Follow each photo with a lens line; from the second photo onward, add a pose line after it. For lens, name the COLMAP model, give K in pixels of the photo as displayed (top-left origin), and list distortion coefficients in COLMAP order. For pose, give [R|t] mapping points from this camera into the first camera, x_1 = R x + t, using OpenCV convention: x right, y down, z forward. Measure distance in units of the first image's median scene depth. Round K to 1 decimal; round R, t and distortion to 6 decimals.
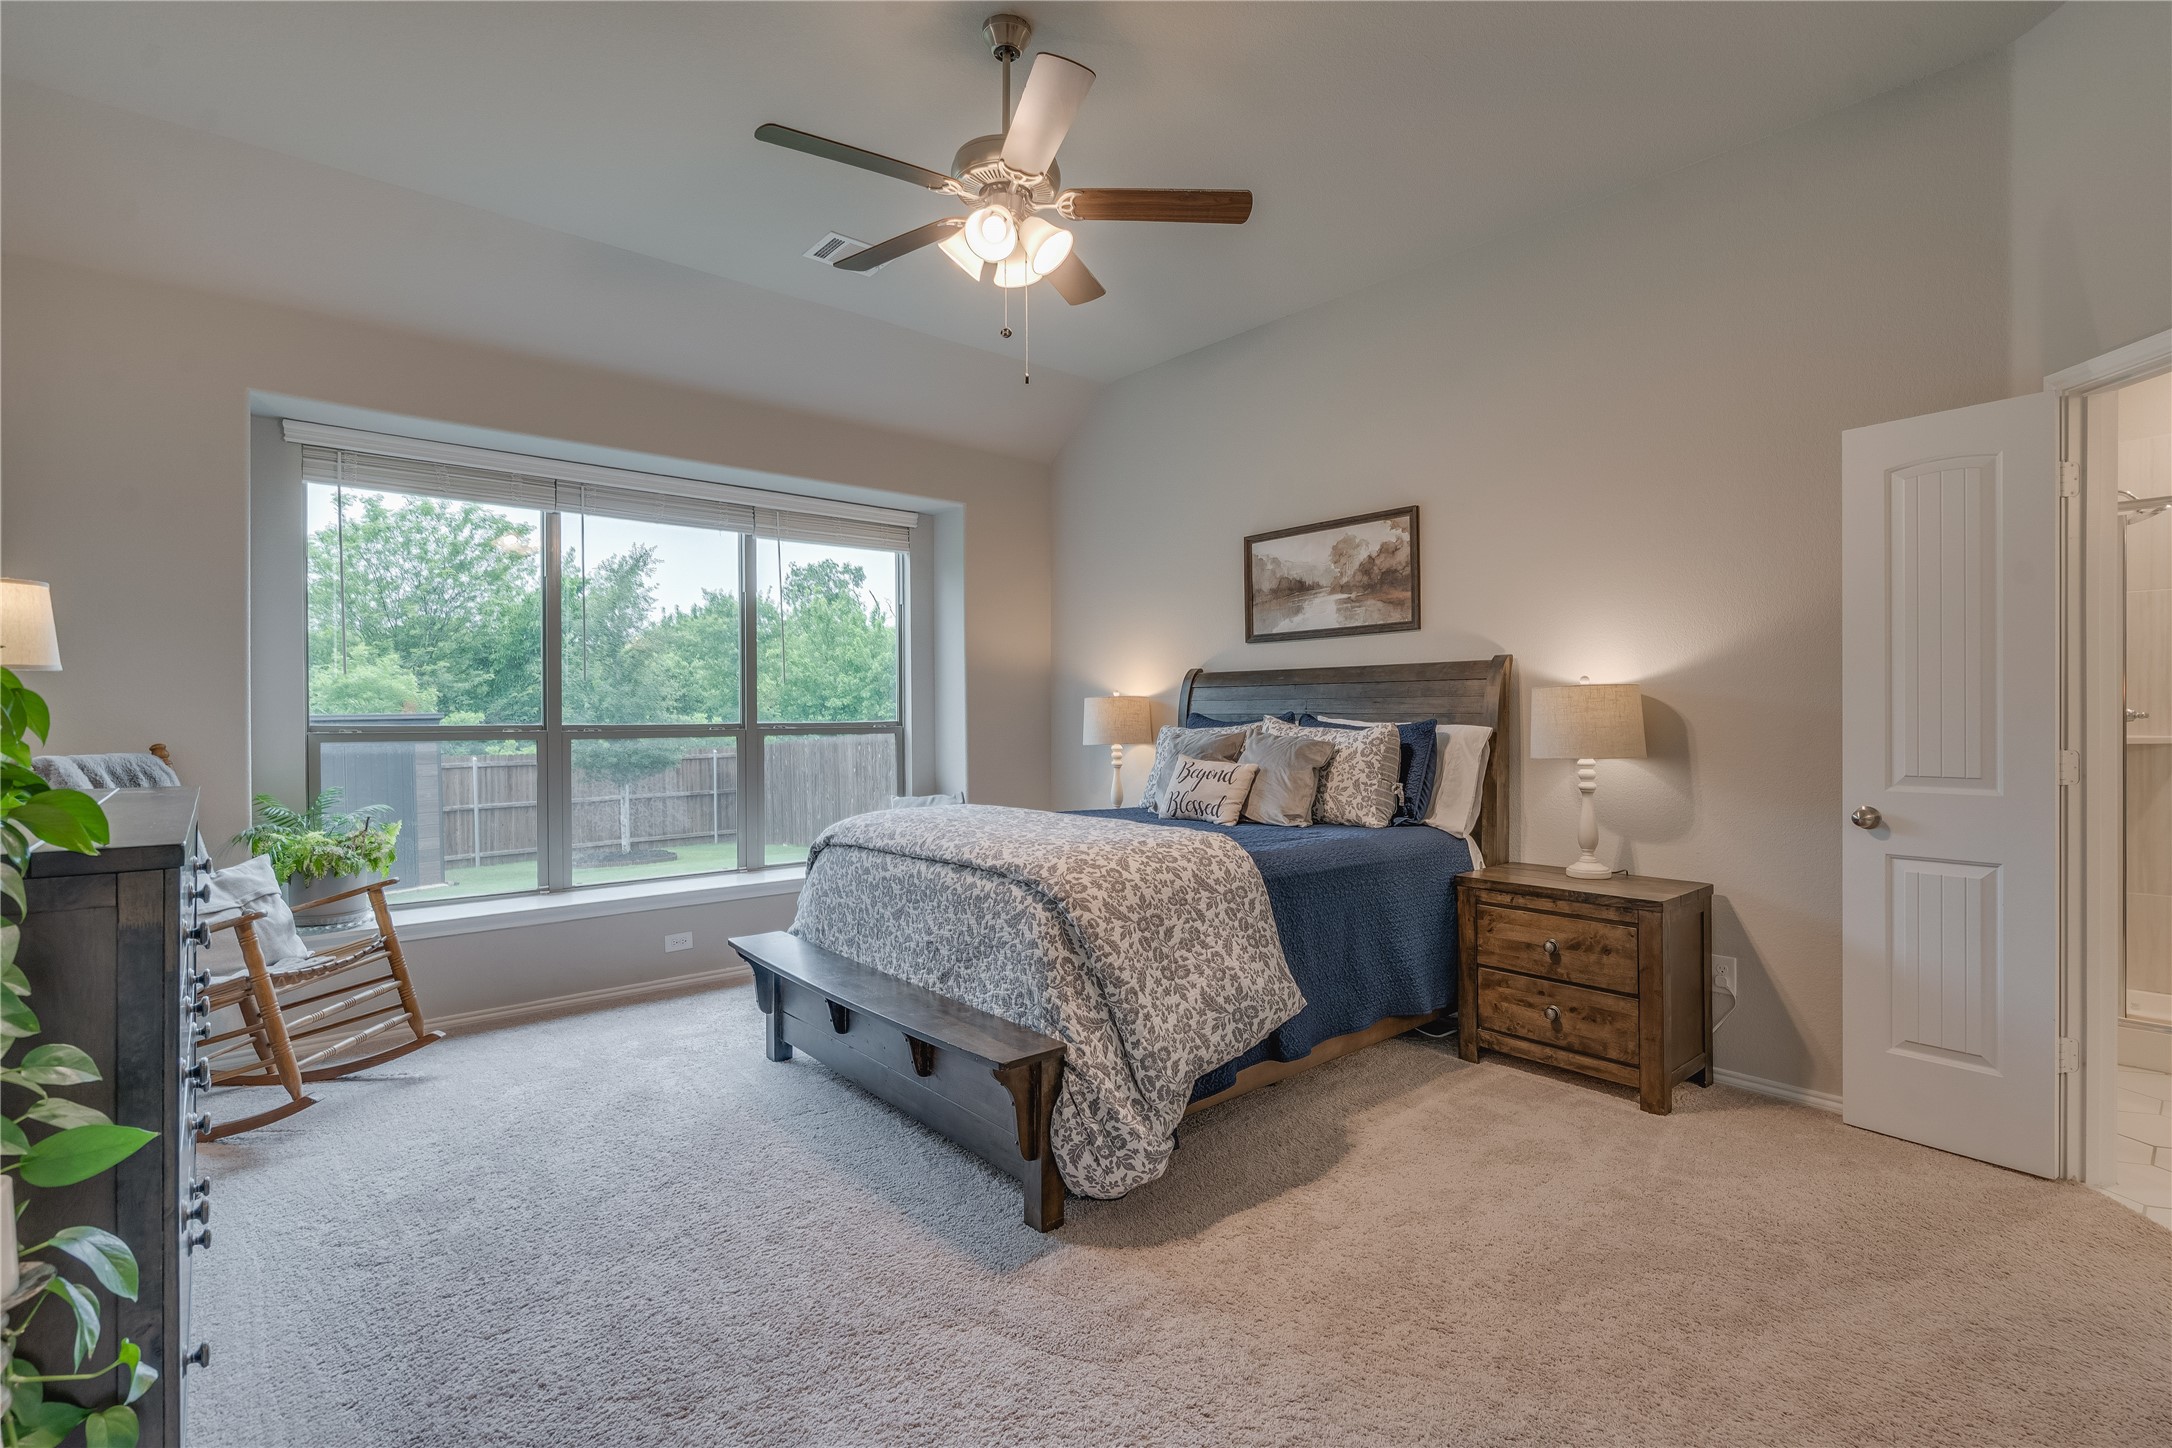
lens RADIAL K [[989.3, 0, 1082.8], [0, 989.3, 716.1], [0, 0, 1]] dist [0.000267, 0.000001]
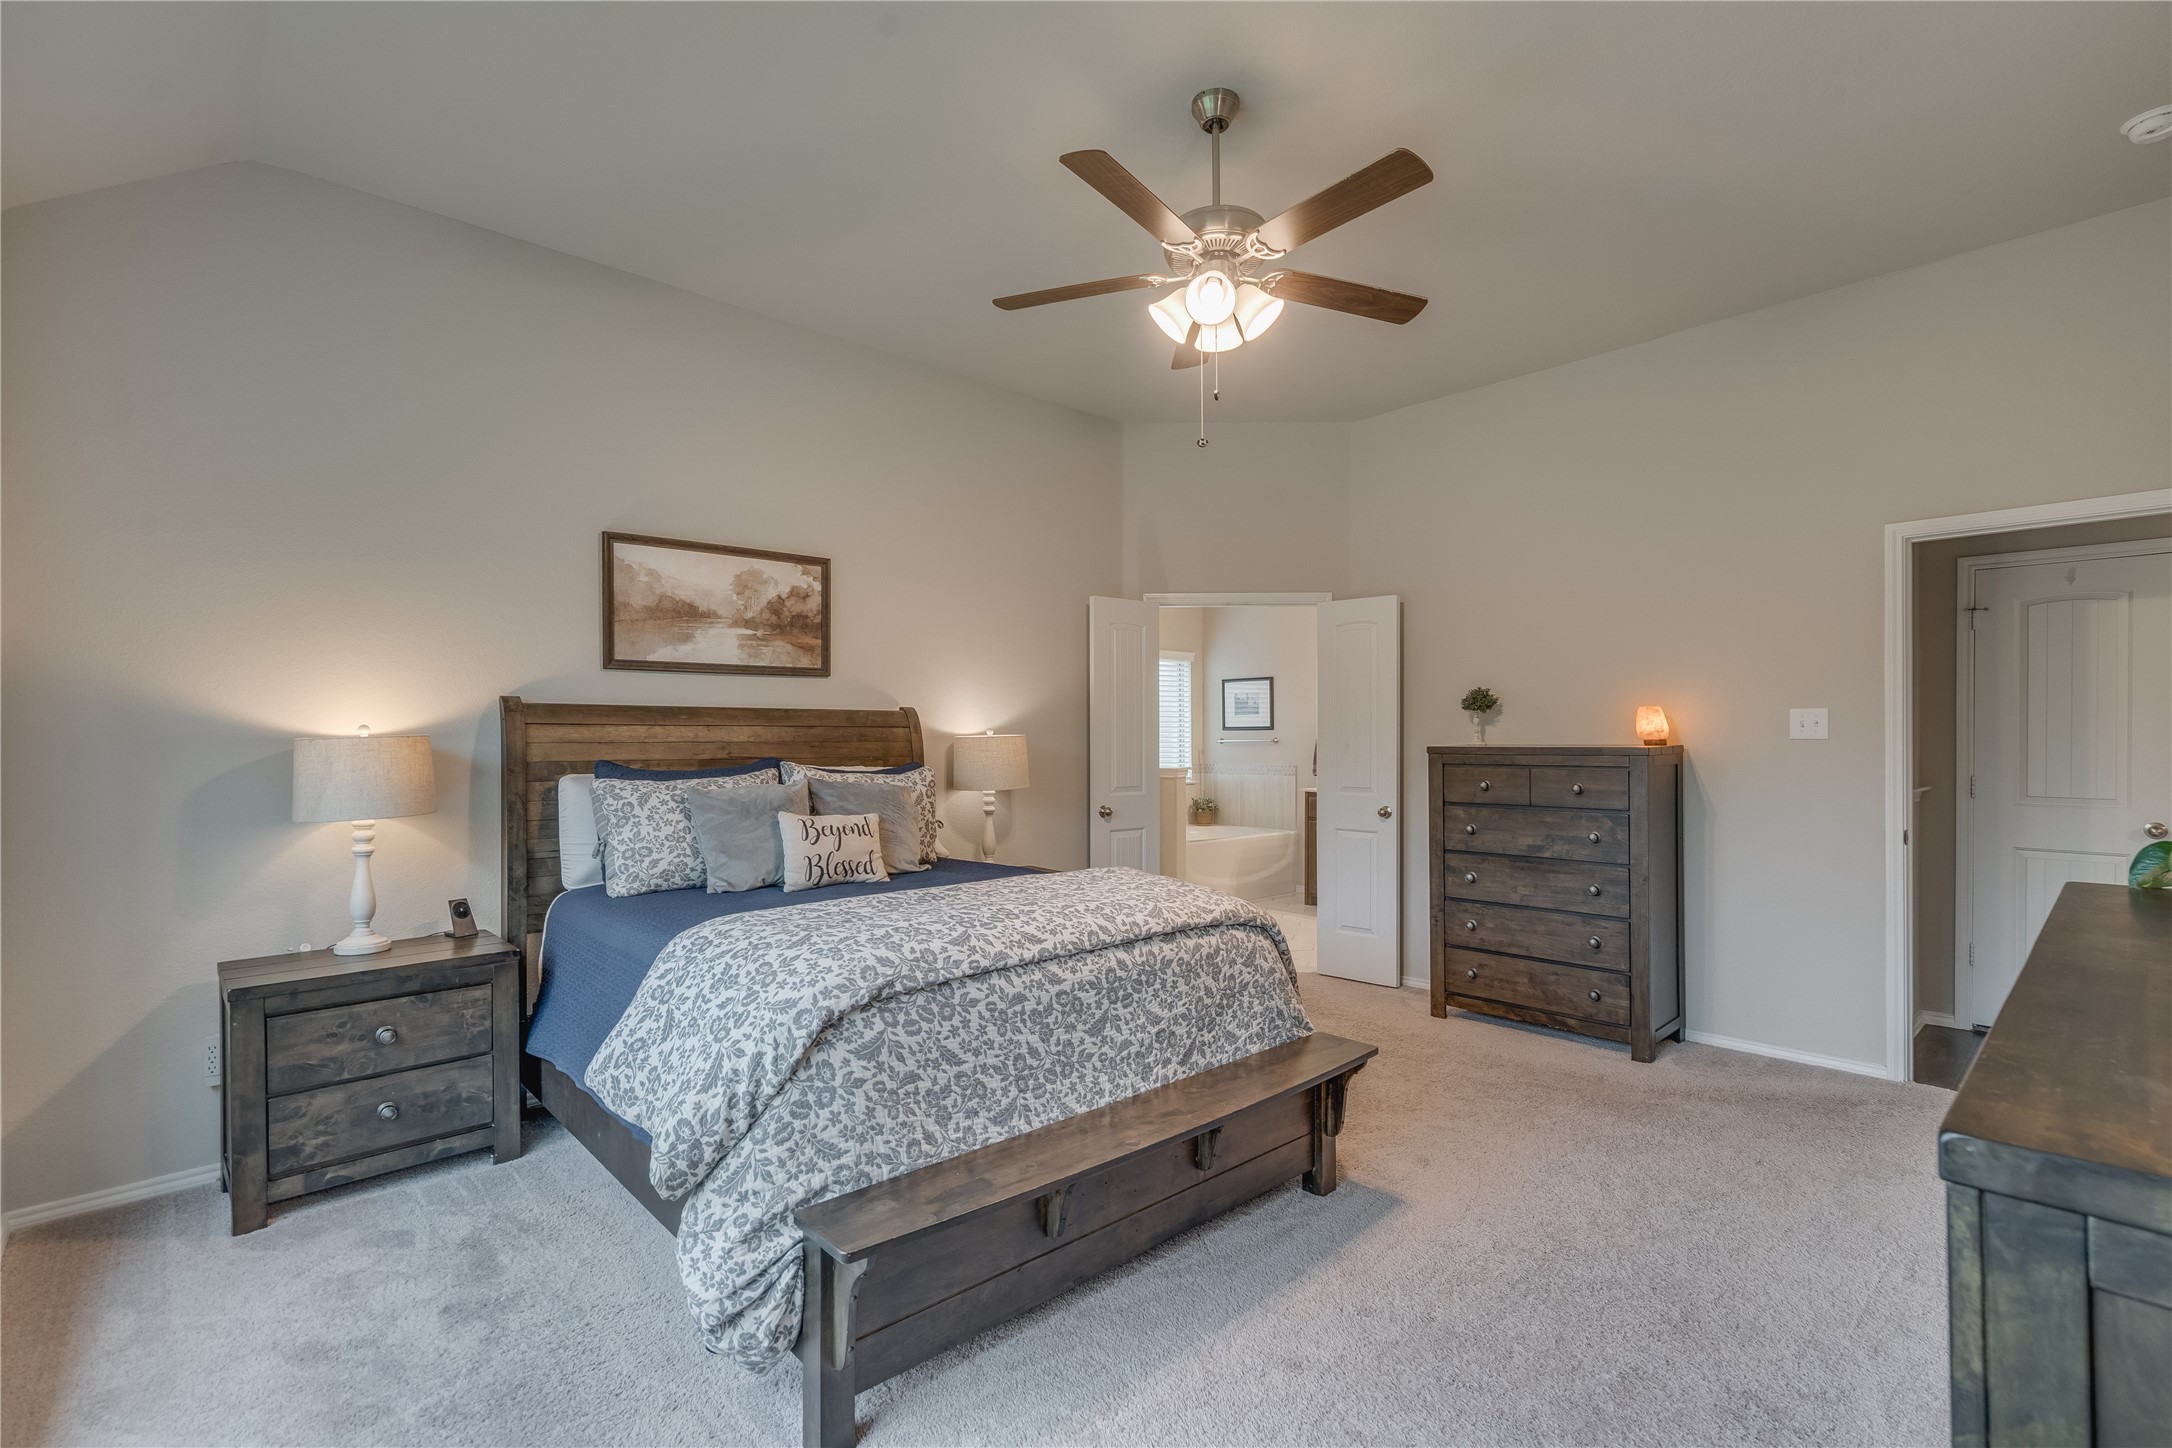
lens RADIAL K [[973.4, 0, 1084.9], [0, 973.4, 731.7], [0, 0, 1]] dist [-0.001162, 0.000058]
pose [[-0.016523, 0.008757, 0.999825, -0.700842], [0.003471, 0.999956, -0.008701, -0.019567], [-0.999857, 0.003327, -0.016552, 0.746564]]
